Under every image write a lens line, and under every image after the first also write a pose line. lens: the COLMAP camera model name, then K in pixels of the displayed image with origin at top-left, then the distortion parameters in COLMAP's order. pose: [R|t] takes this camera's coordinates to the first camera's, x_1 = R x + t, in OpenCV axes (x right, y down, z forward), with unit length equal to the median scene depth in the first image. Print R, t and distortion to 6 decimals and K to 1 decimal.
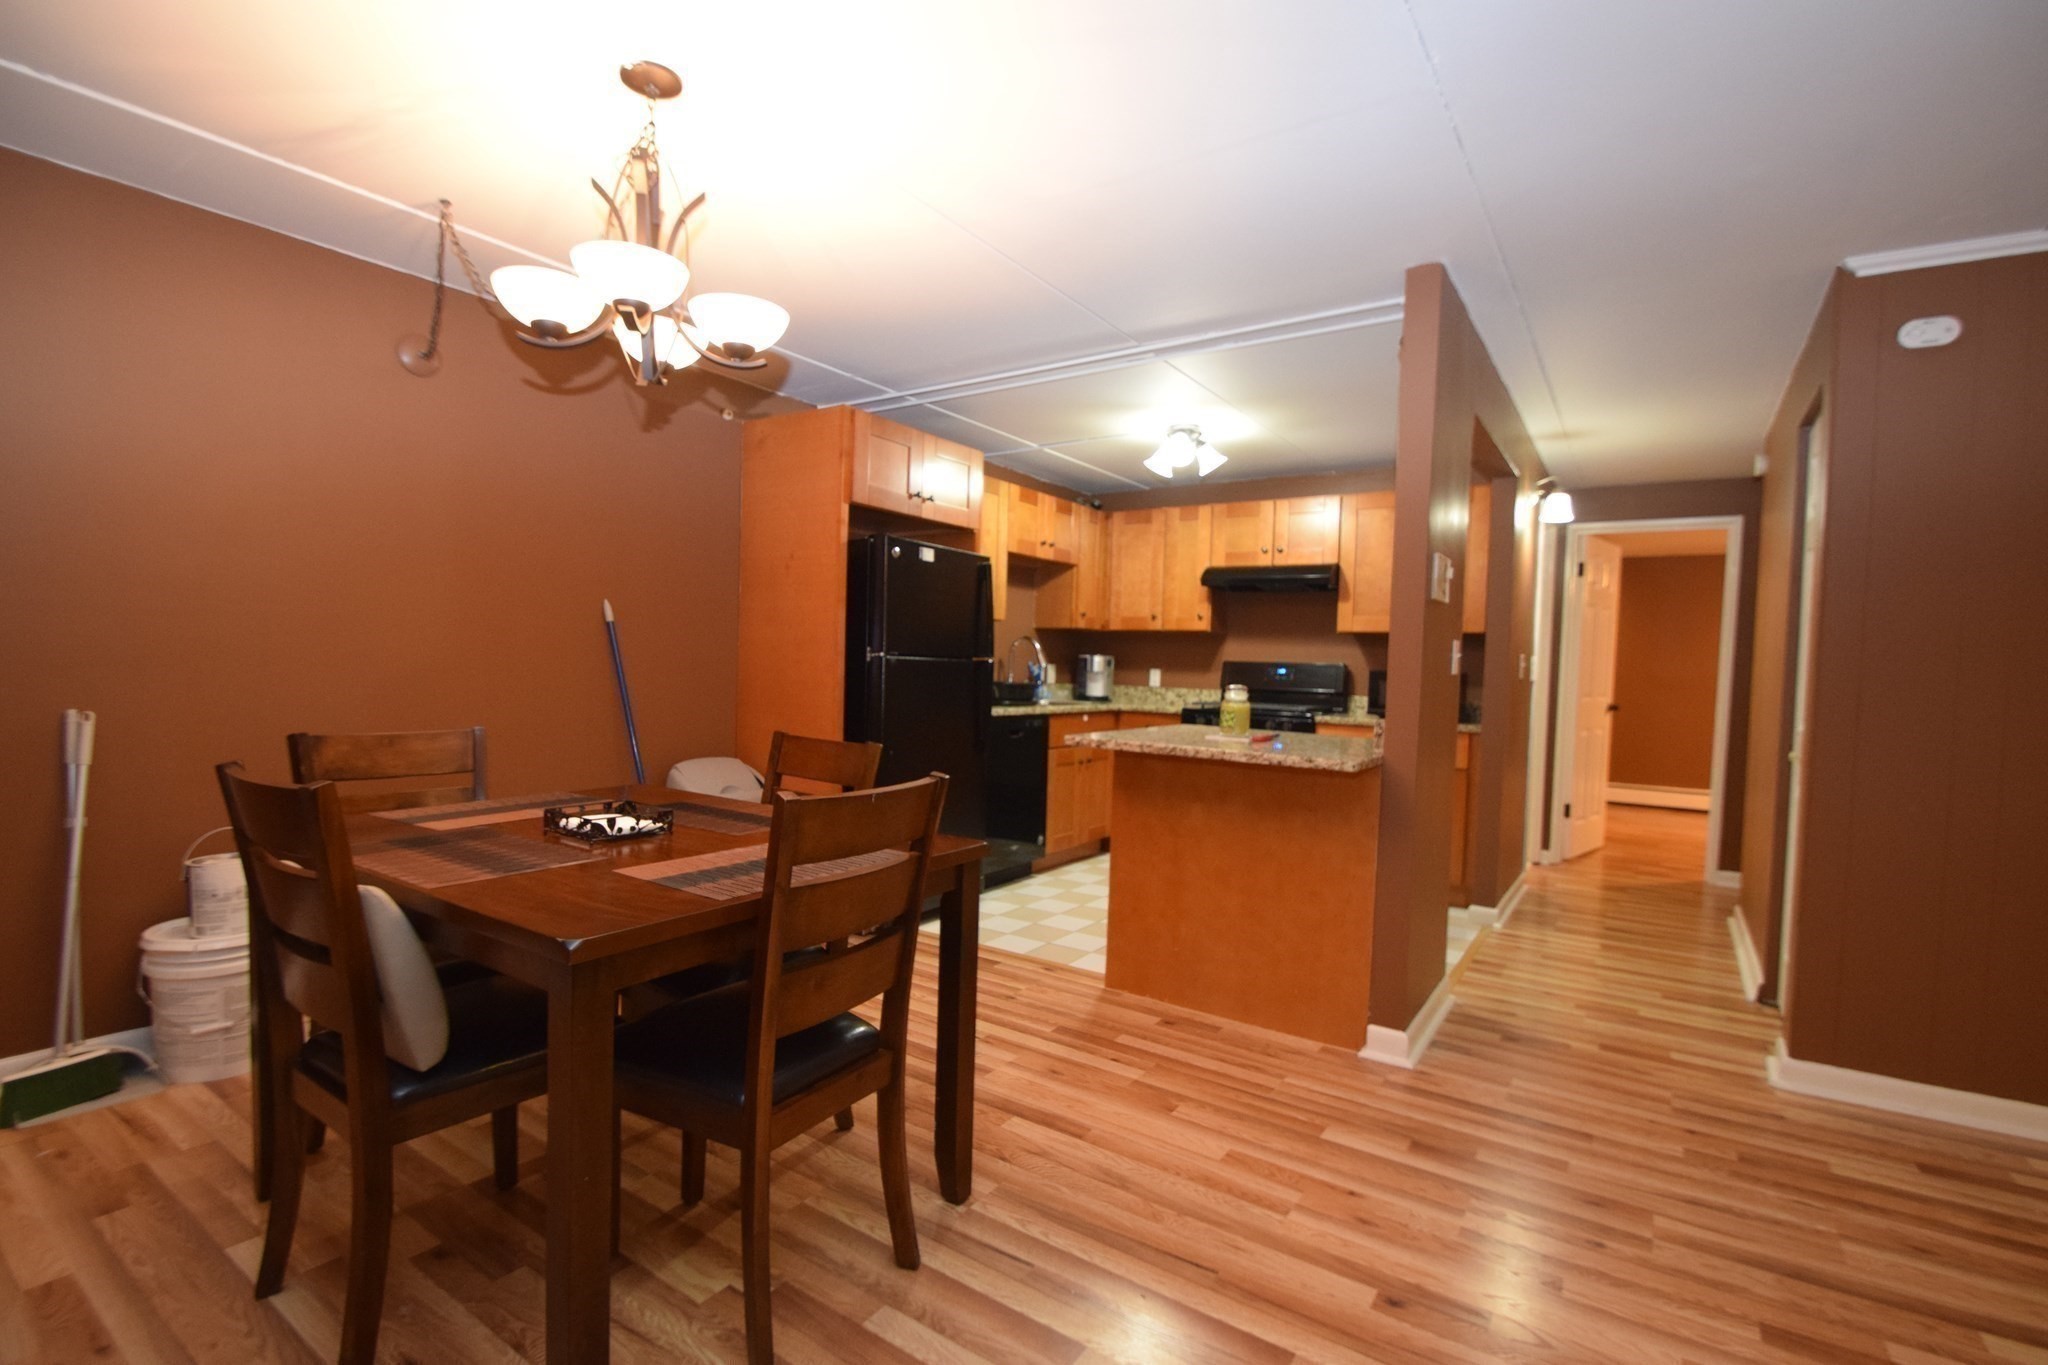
lens RADIAL K [[931.2, 0, 1035.7], [0, 931.2, 708.4], [0, 0, 1]] dist [-0.003662, -0.000300]
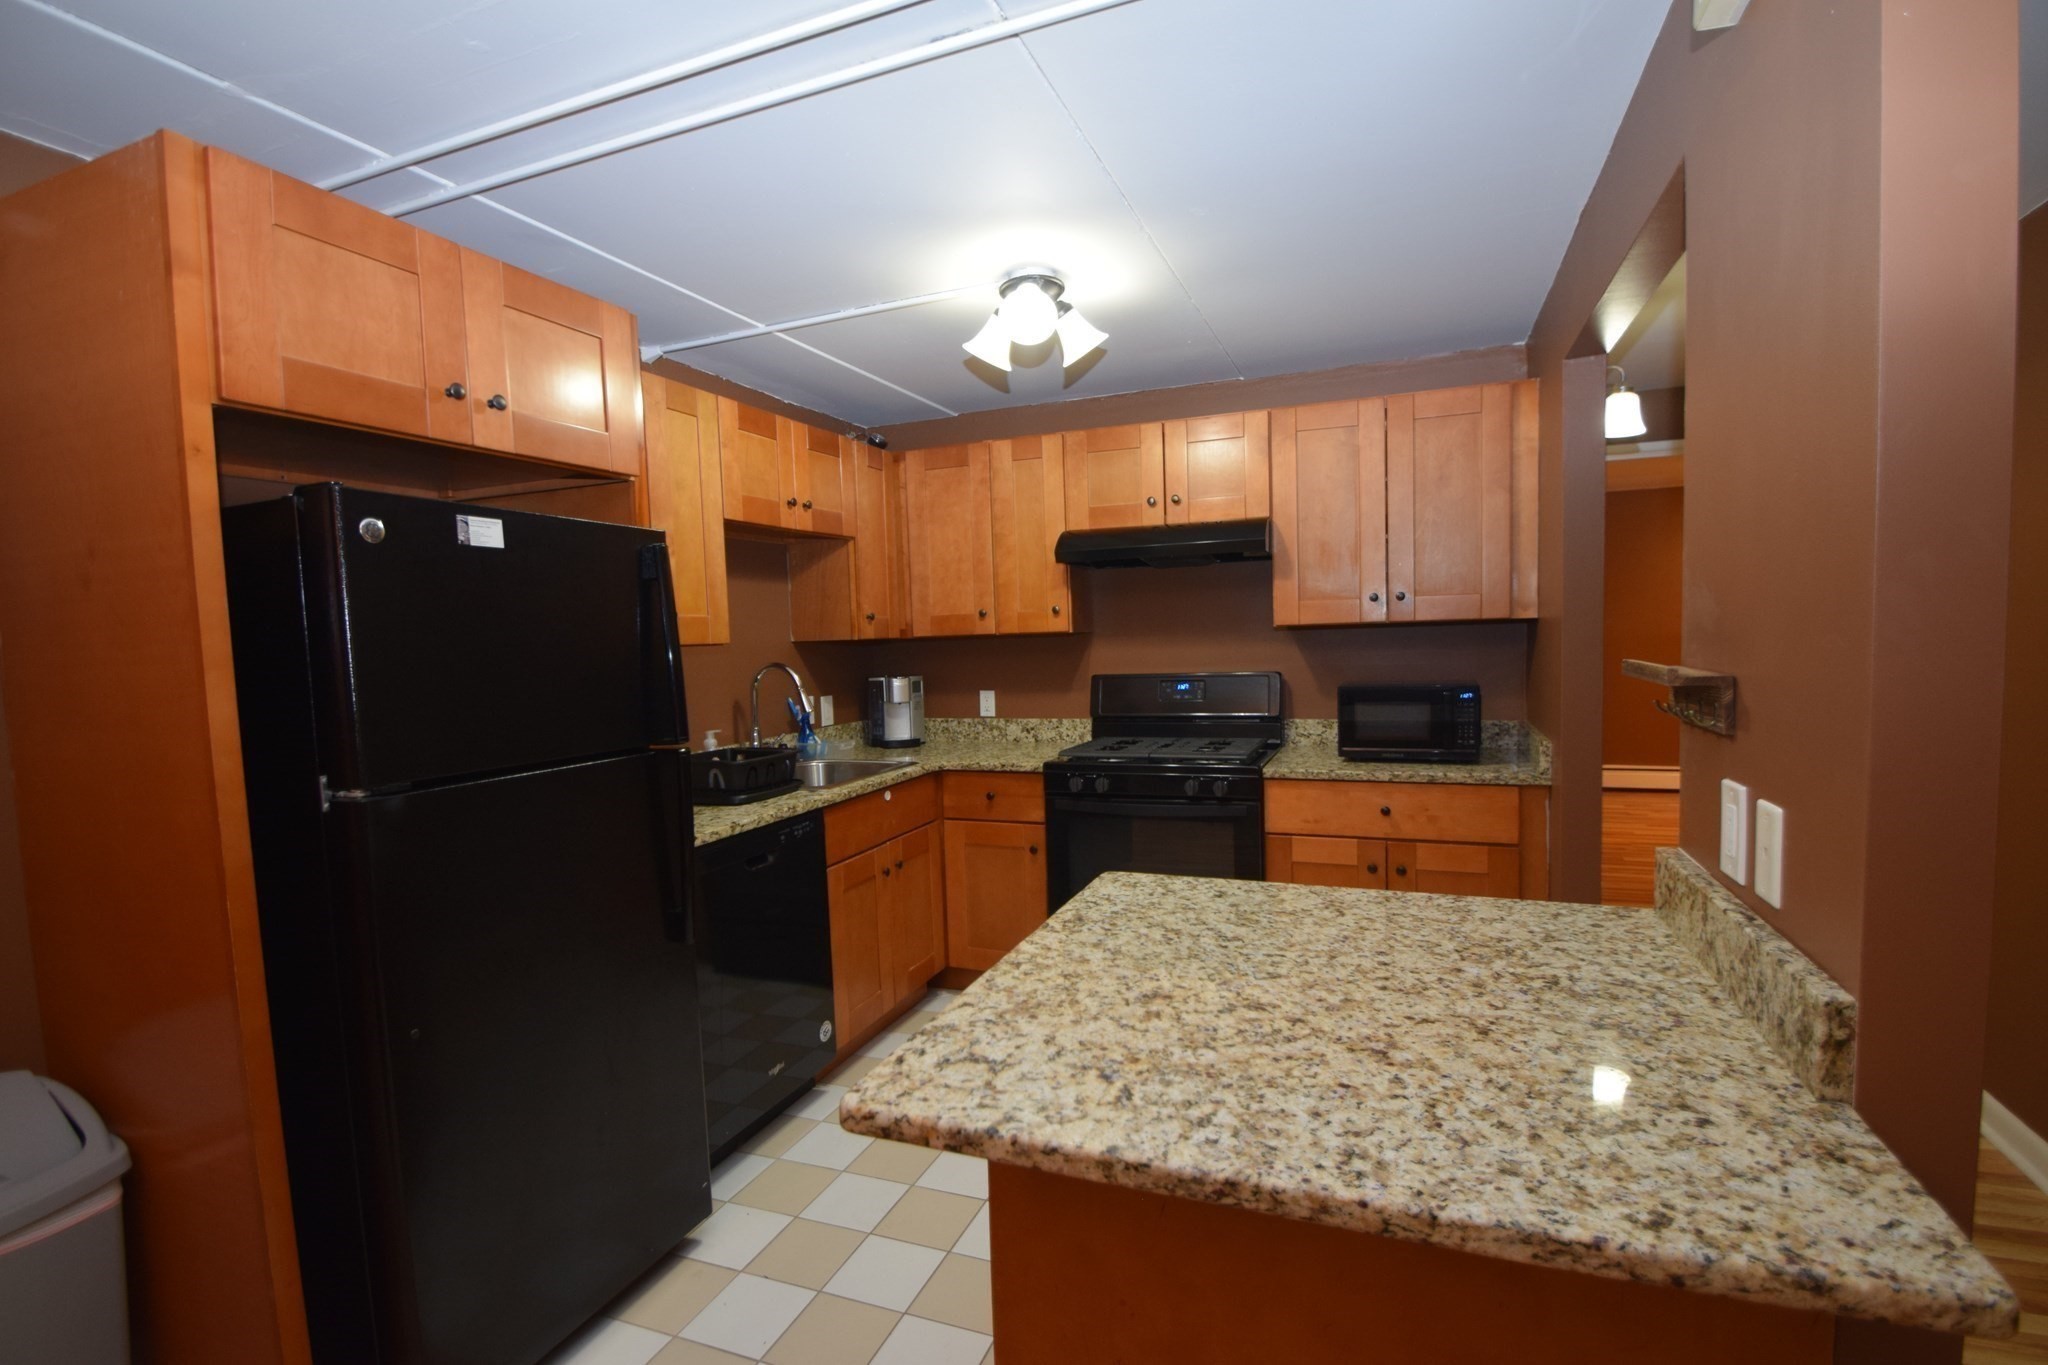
lens RADIAL K [[948.4, 0, 1035.9], [0, 948.4, 702.9], [0, 0, 1]] dist [0.005963, -0.015654]
pose [[0.974039, -0.079332, 0.212024, 0.020837], [0.073791, 0.996696, 0.033929, -0.059627], [-0.214016, -0.017402, 0.976675, 0.372913]]
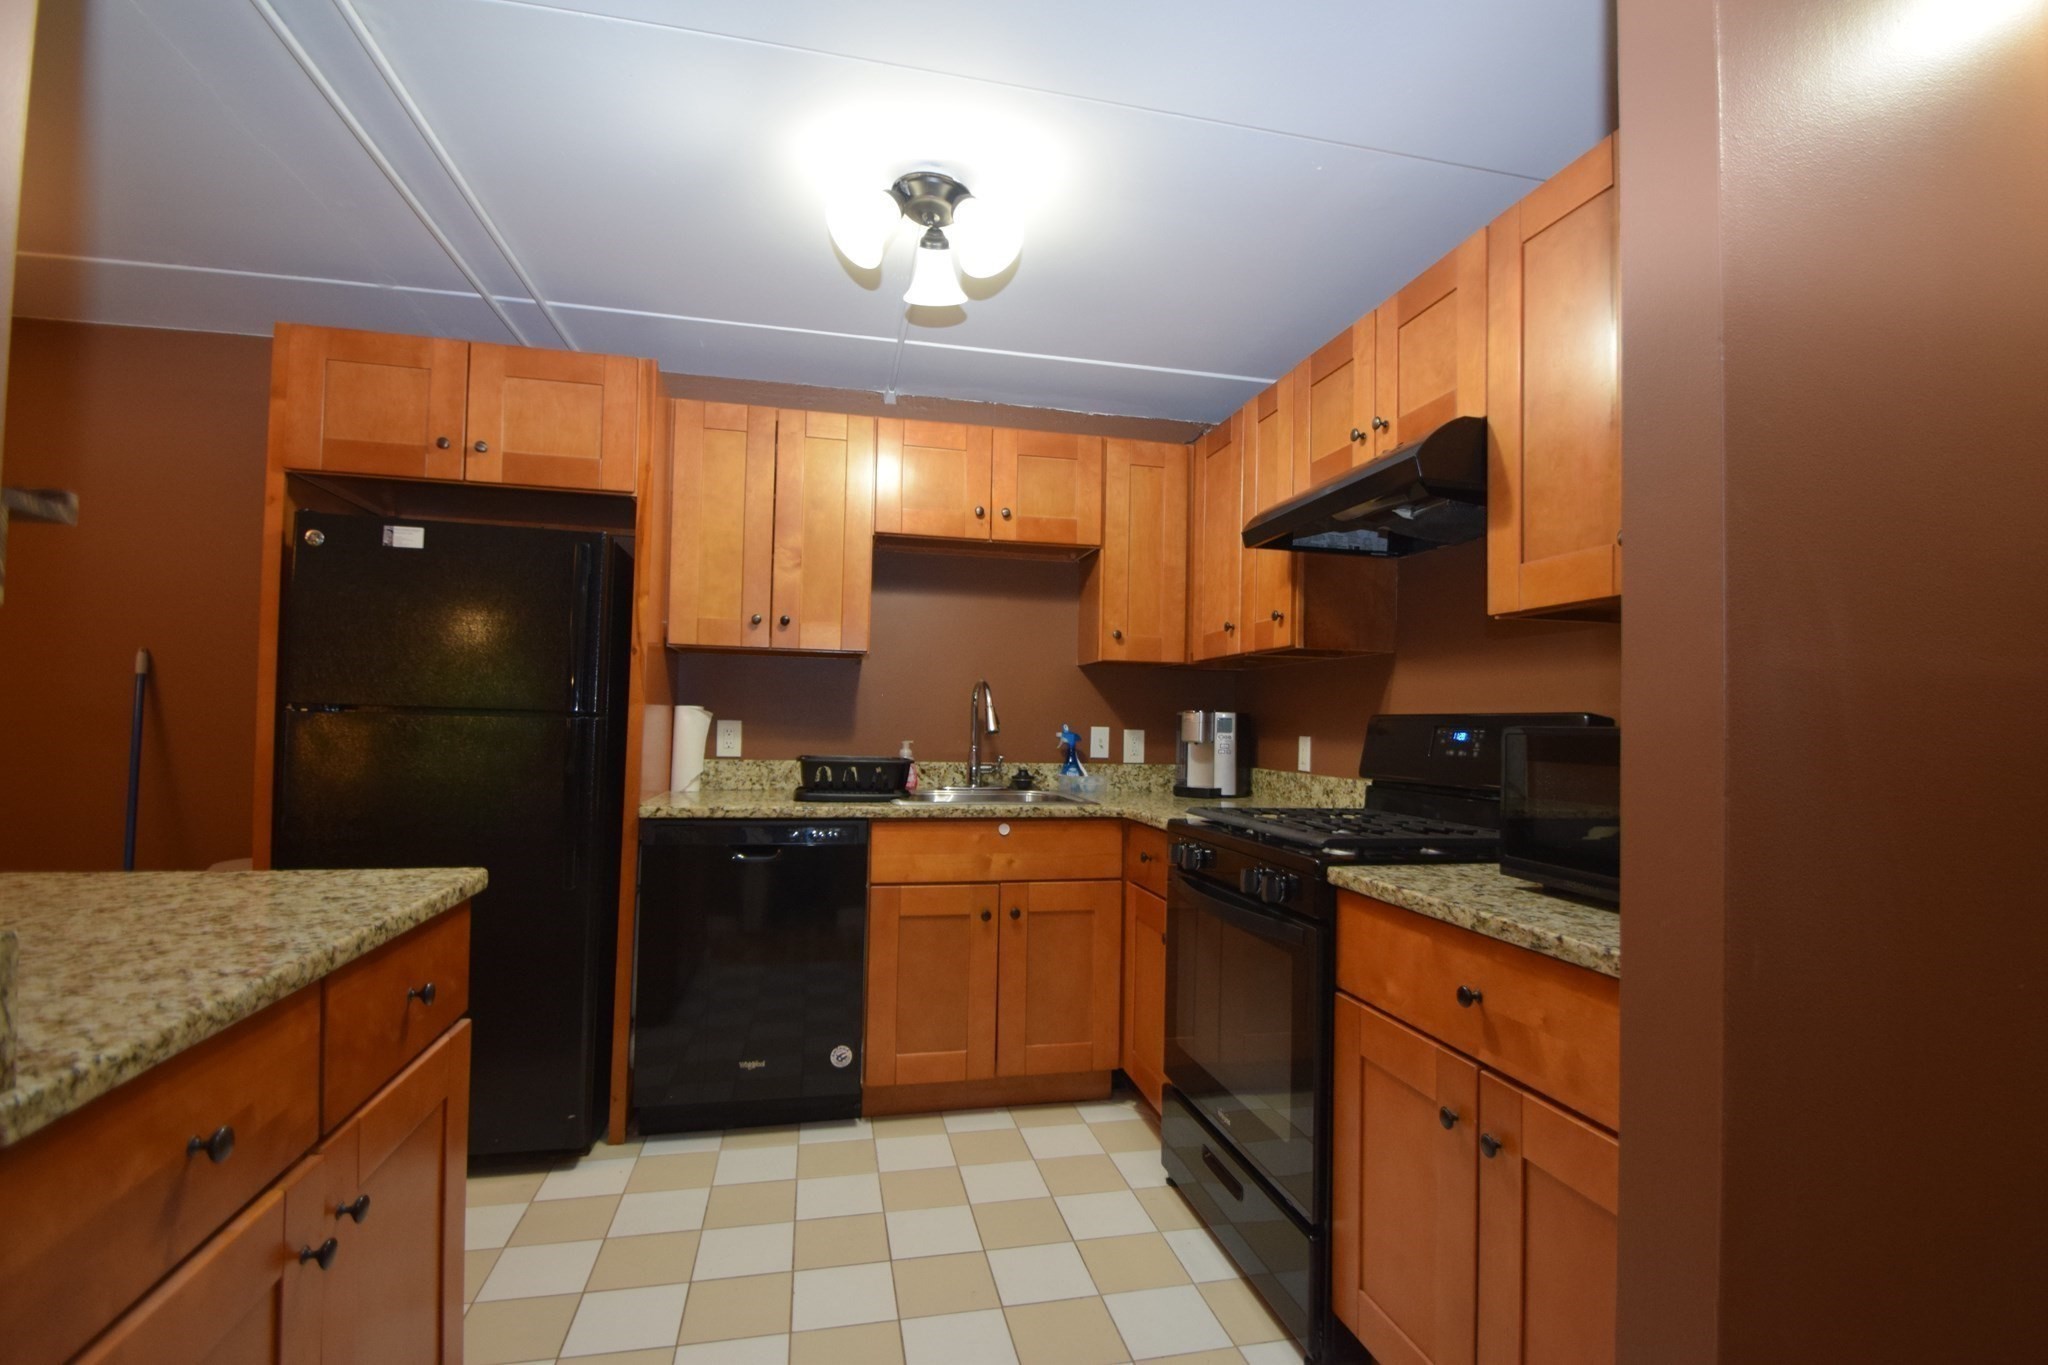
lens RADIAL K [[948.4, 0, 1035.9], [0, 948.4, 702.9], [0, 0, 1]] dist [0.005963, -0.015654]
pose [[0.729415, -0.032105, -0.683318, 0.409921], [-0.029116, 0.996536, -0.077902, -0.018136], [0.683452, 0.076718, 0.725953, 0.598030]]
